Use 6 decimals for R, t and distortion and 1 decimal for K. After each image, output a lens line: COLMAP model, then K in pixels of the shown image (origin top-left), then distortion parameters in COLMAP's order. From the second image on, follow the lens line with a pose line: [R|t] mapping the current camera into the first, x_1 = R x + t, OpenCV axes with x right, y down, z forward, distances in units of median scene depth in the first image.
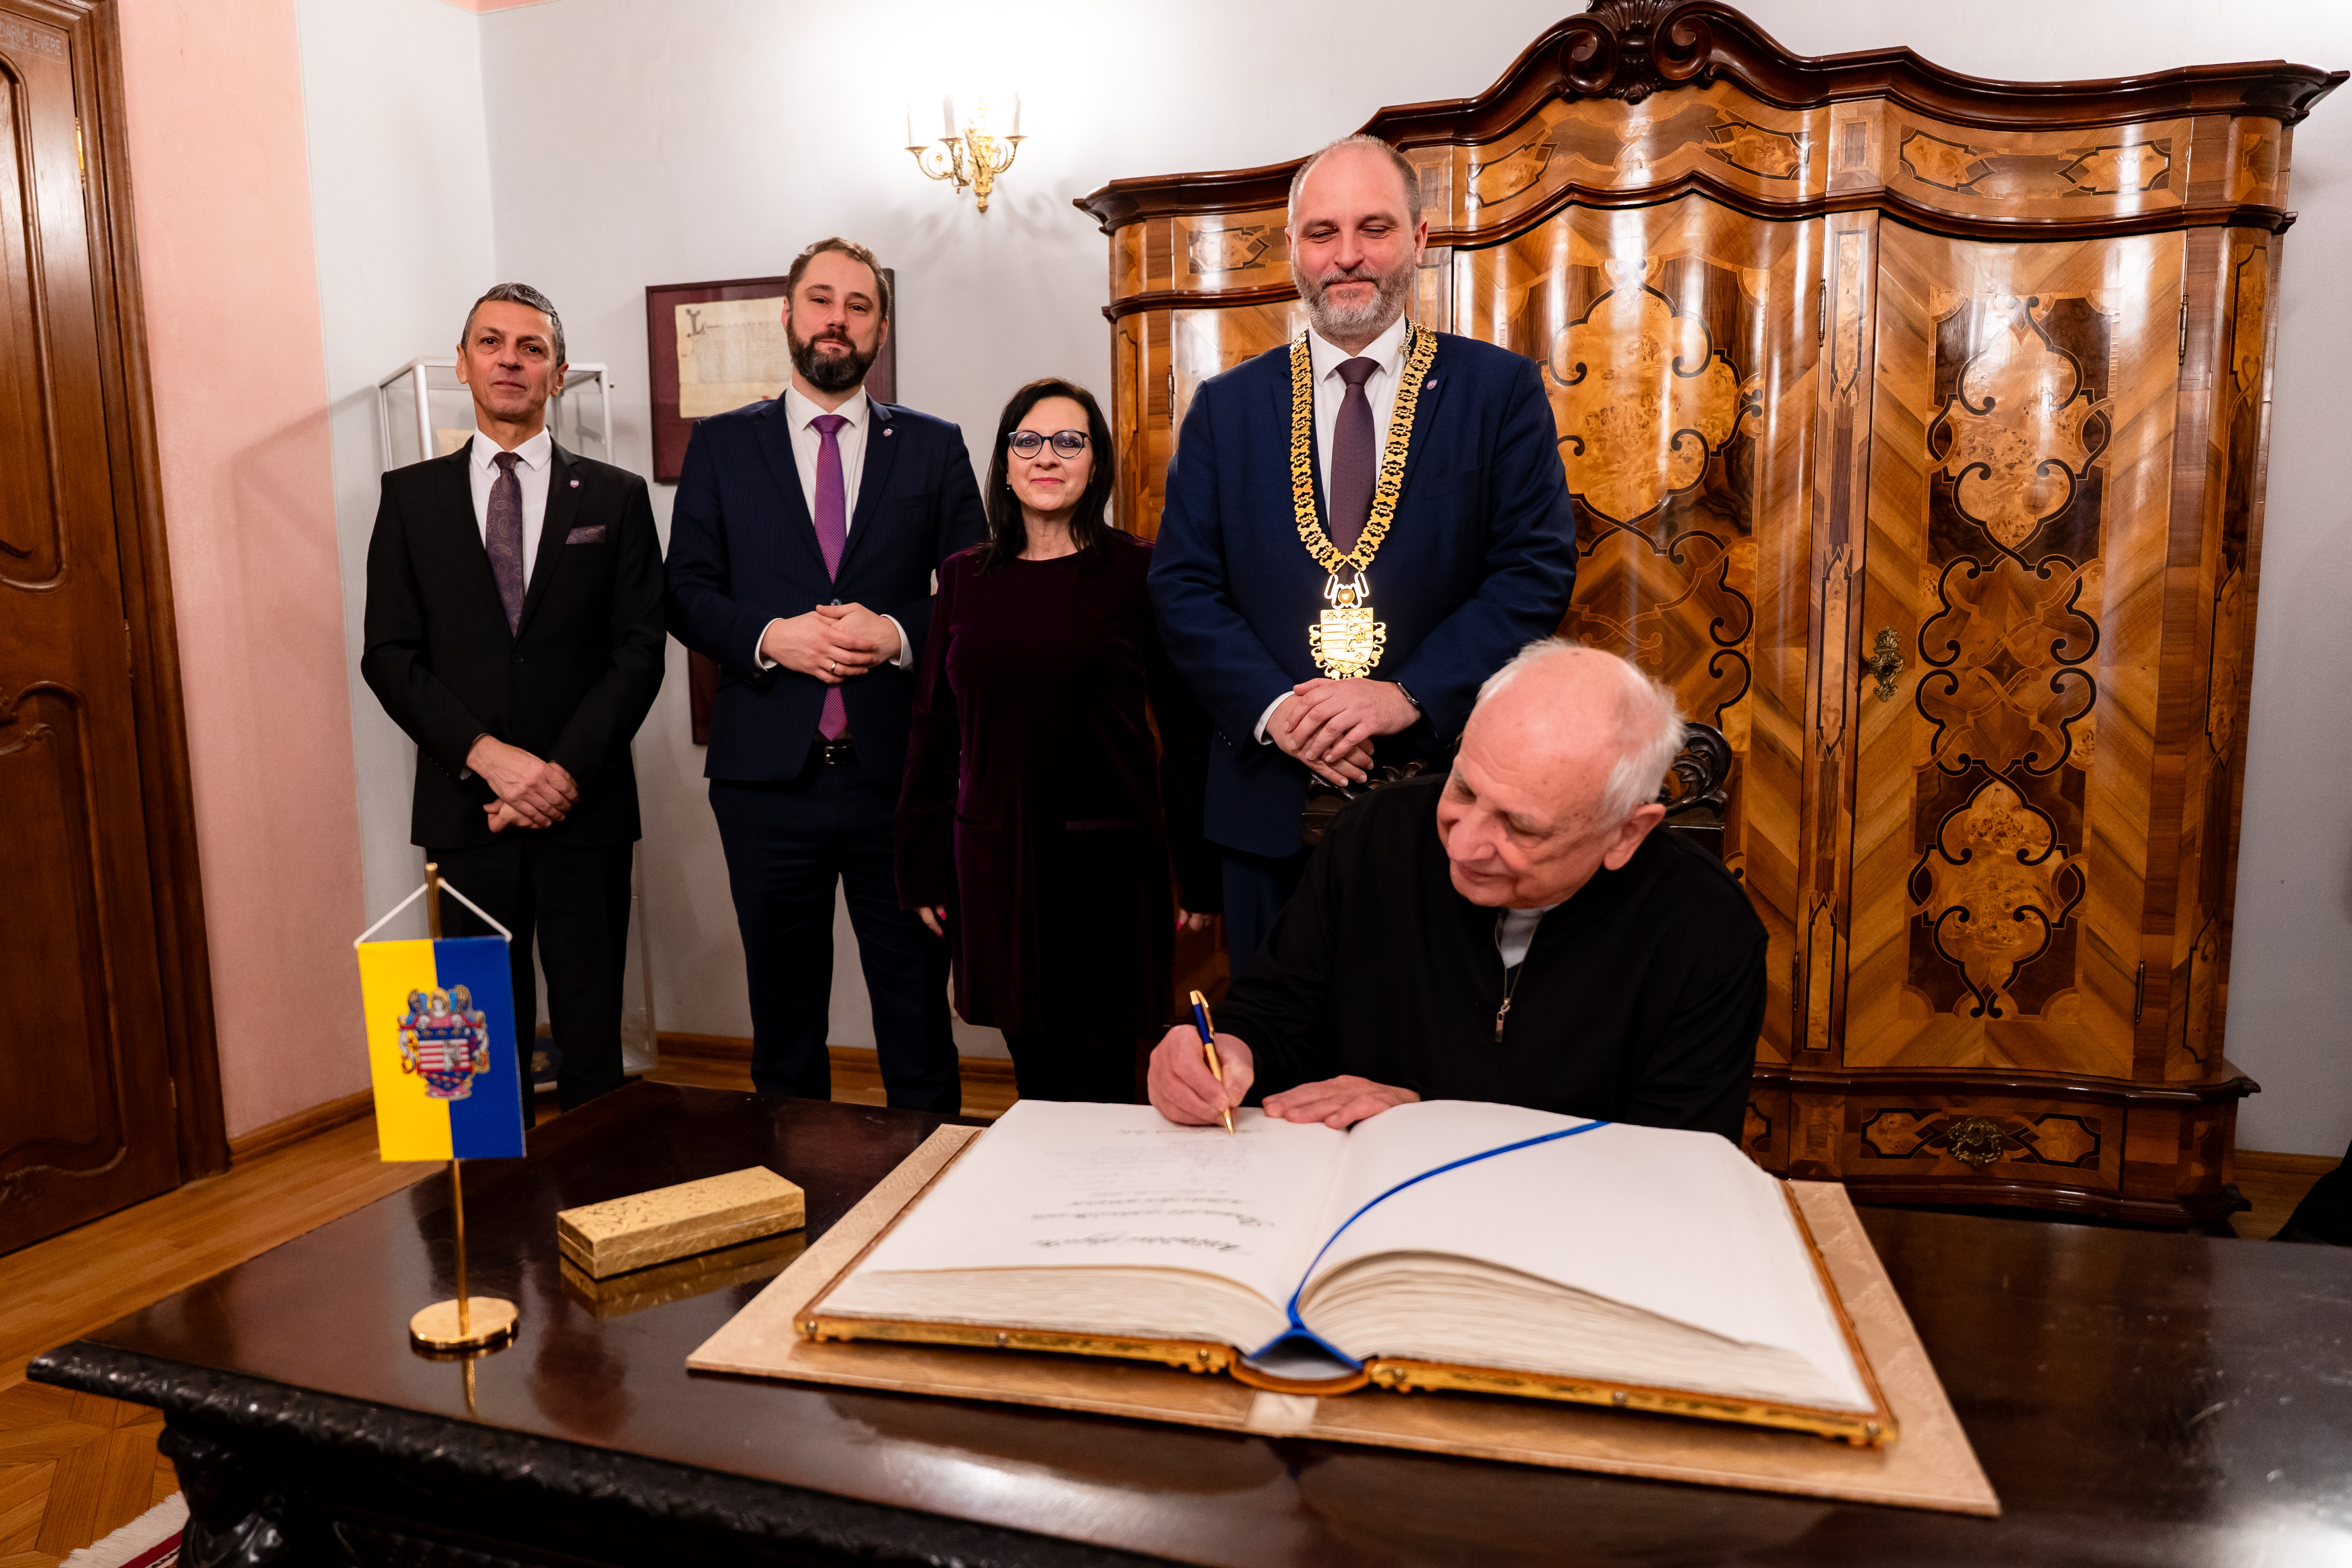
lens RADIAL K [[1731.3, 0, 1046.7], [0, 1731.3, 879.6], [0, 0, 1]] dist [0.017383, -0.030947]
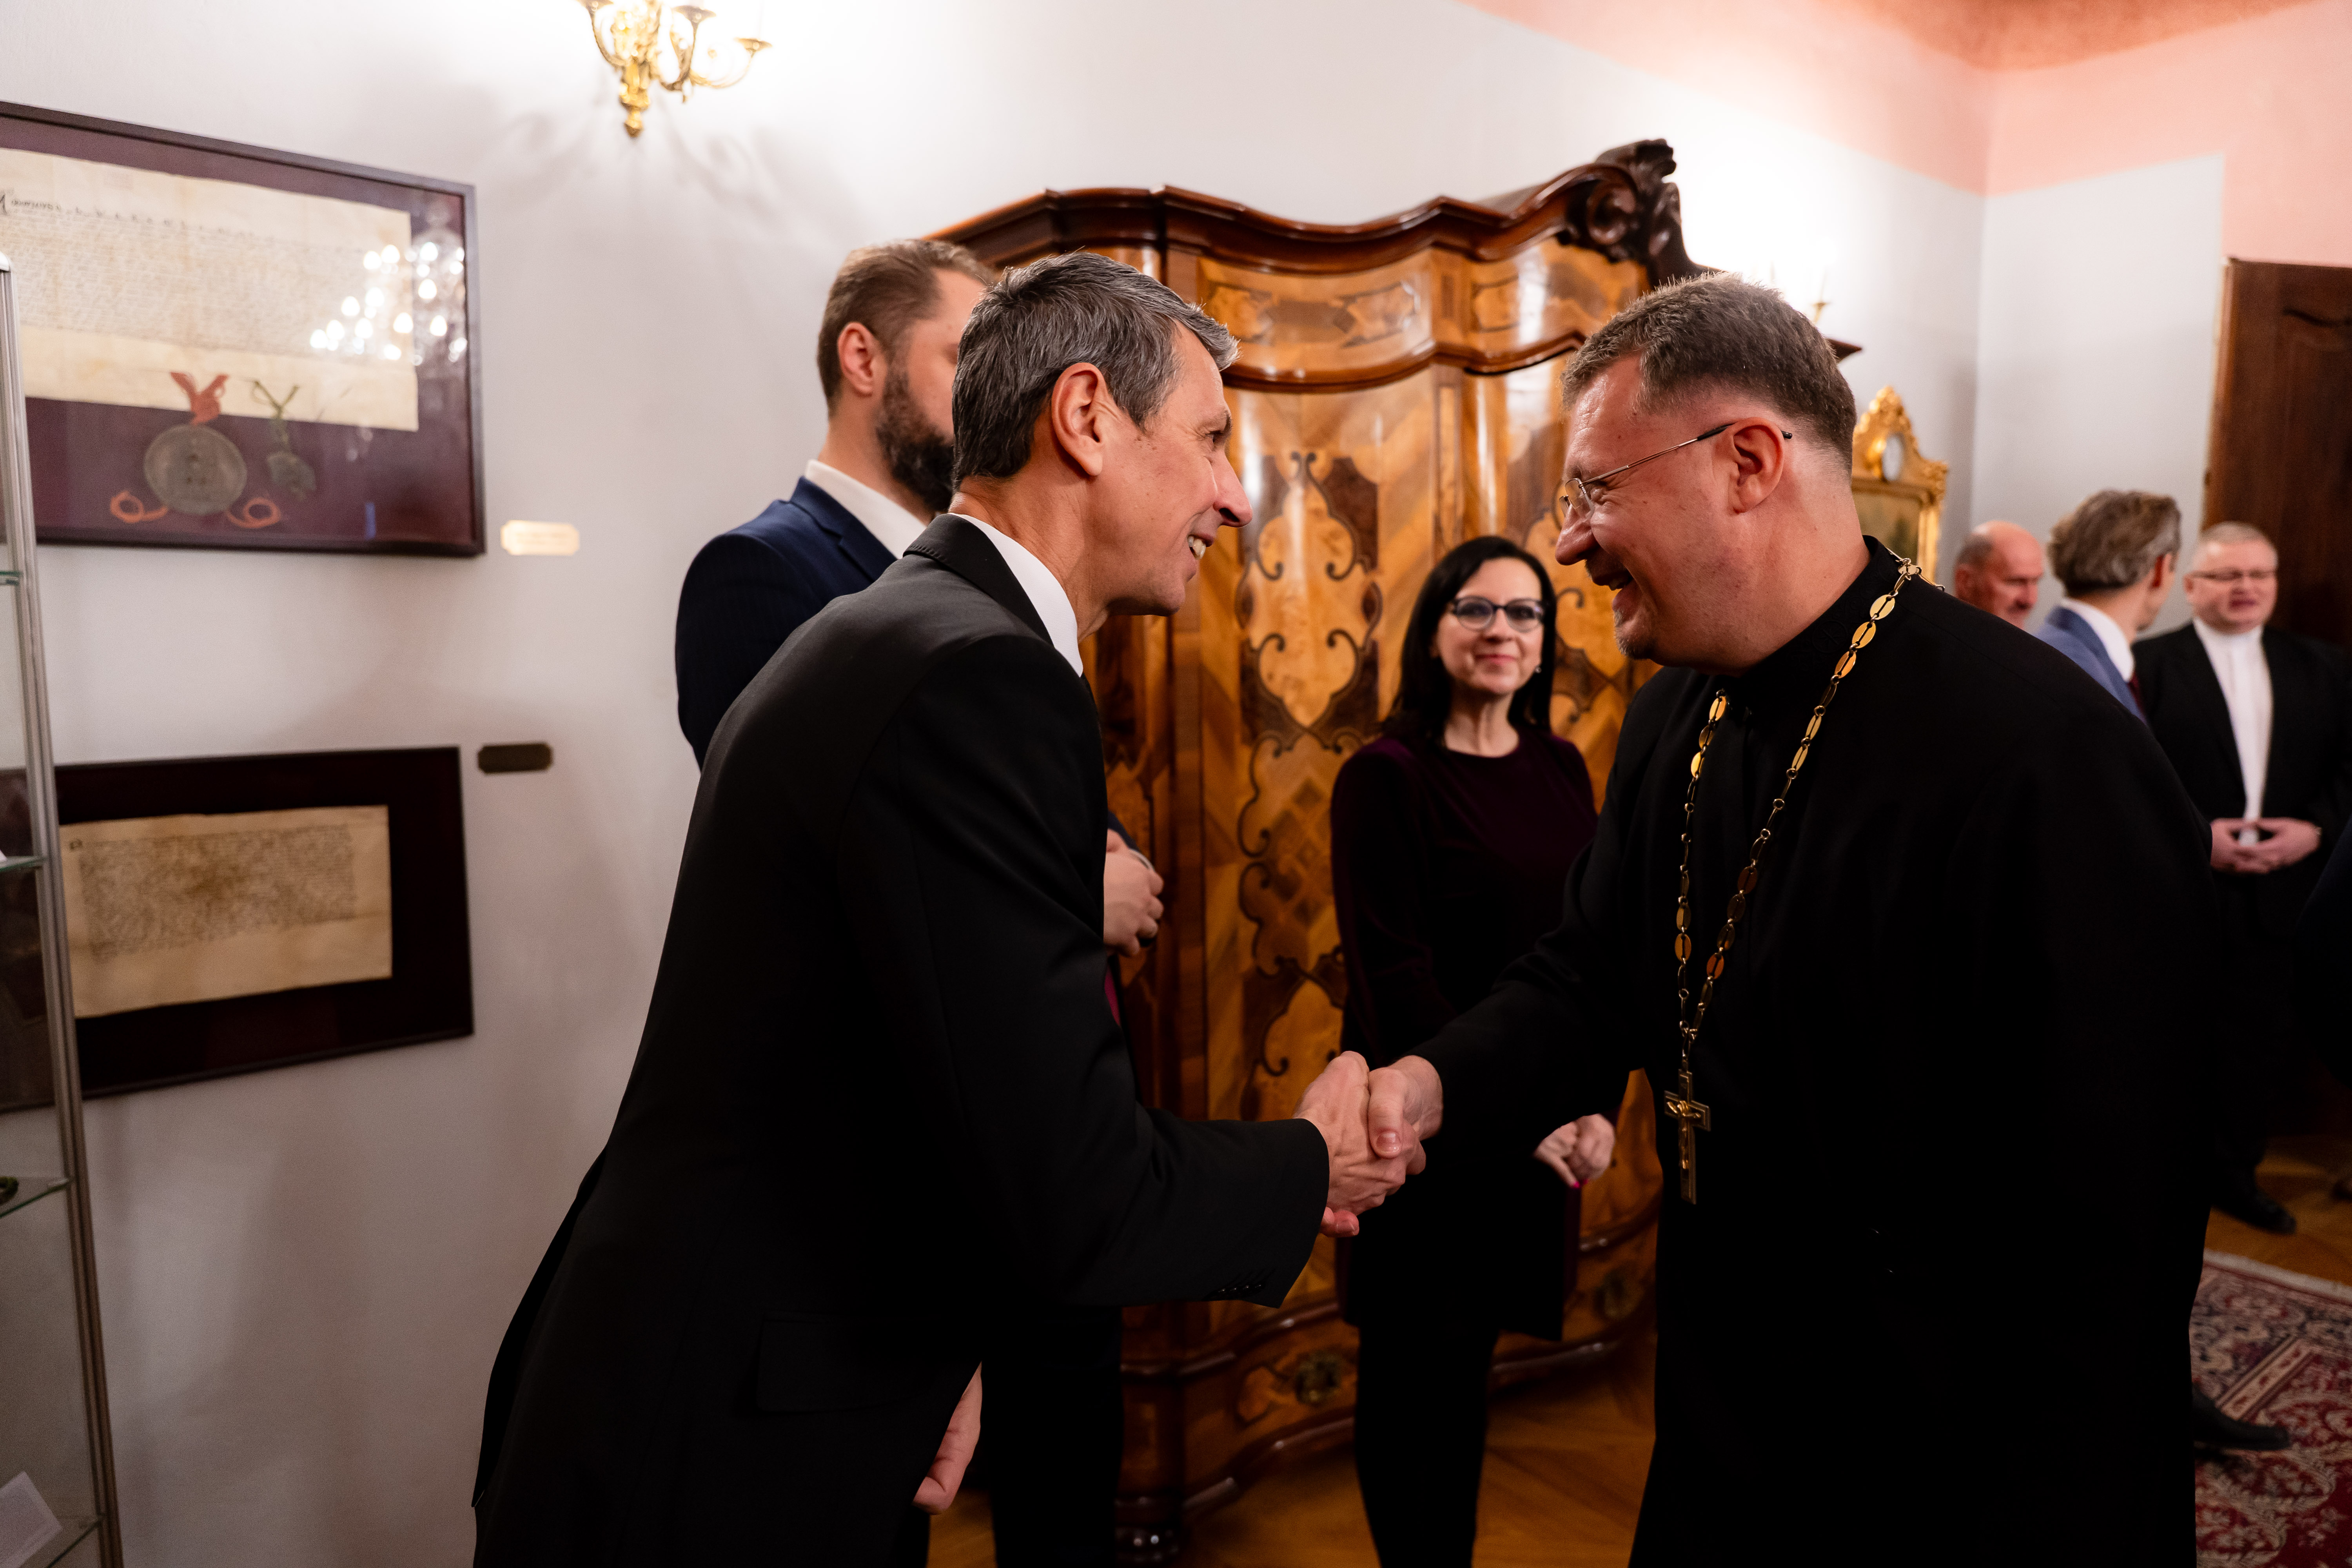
lens RADIAL K [[1548.8, 0, 1178.0], [0, 1548.8, 790.0], [0, 0, 1]] dist [0.015979, -0.031356]
pose [[0.502156, -0.076192, 0.861414, -0.566004], [0.125034, 0.992041, 0.014858, -0.188342], [-0.855690, 0.100245, 0.507686, 0.775723]]
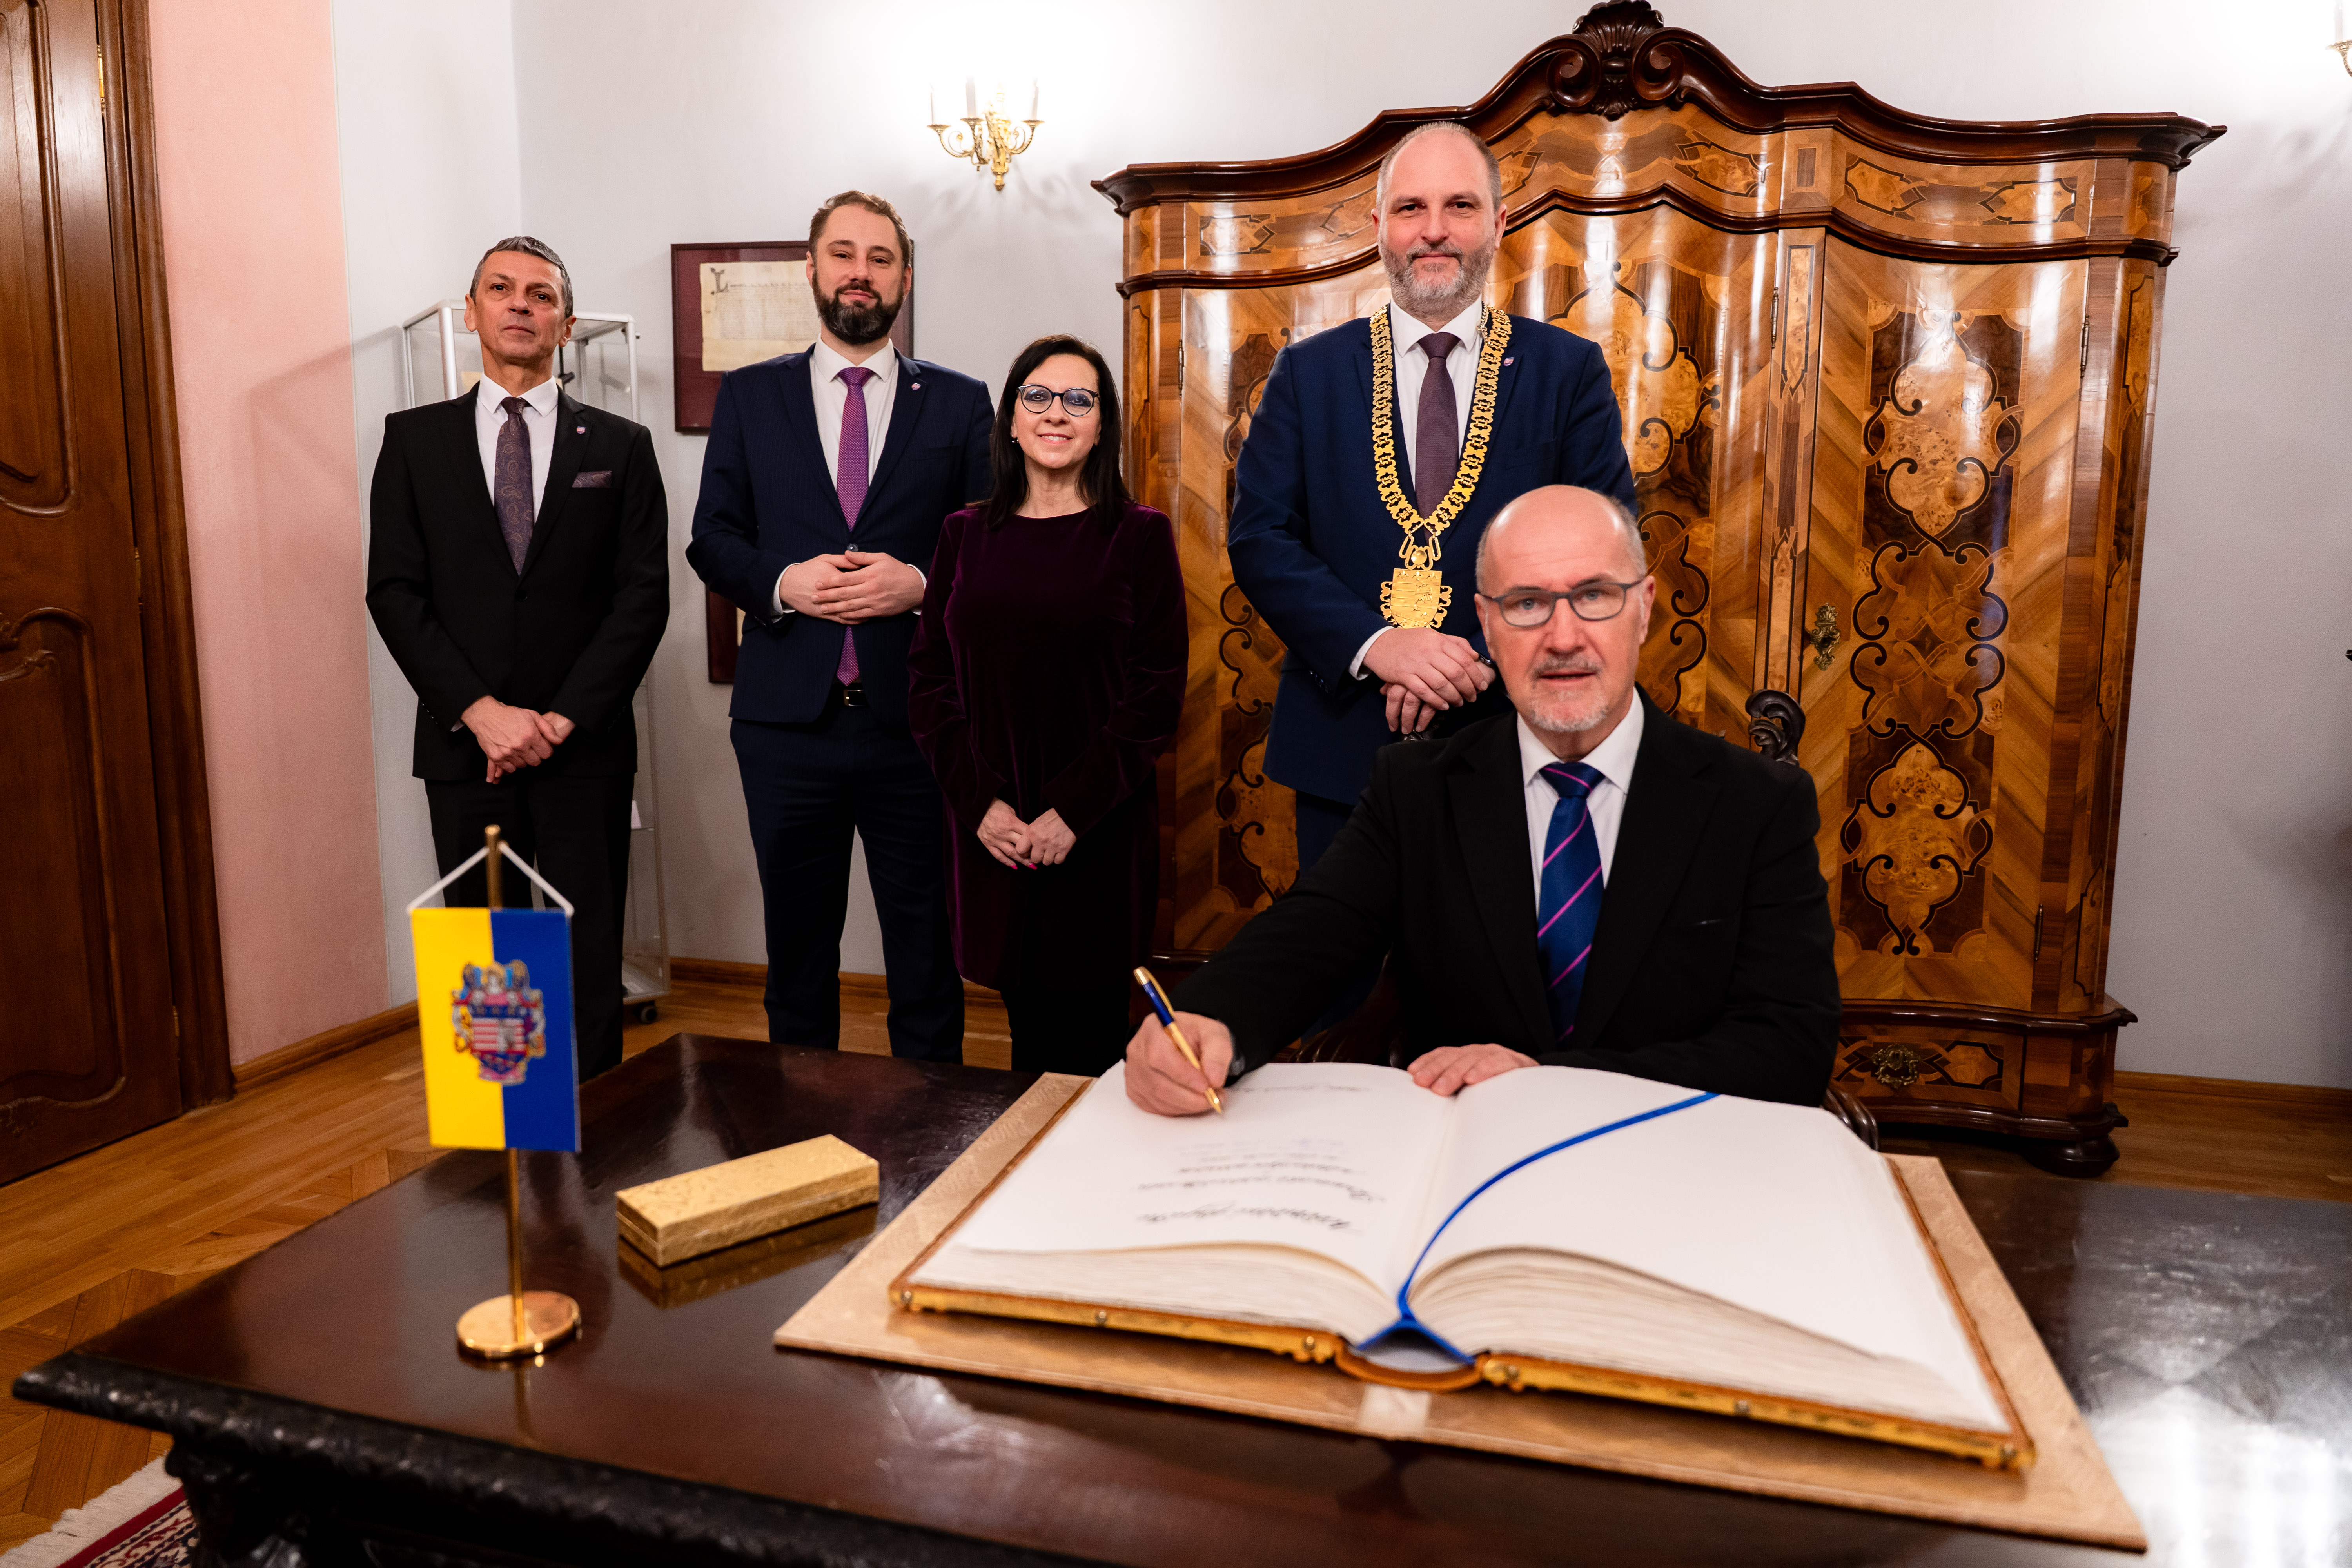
lens RADIAL K [[1548.8, 0, 1178.0], [0, 1548.8, 790.0], [0, 0, 1]] dist [0.015979, -0.031356]
pose [[0.994113, 0.013985, 0.107442, -0.033062], [-0.012822, 0.999852, -0.011510, -0.009127], [-0.107587, 0.010065, 0.994145, 0.058621]]
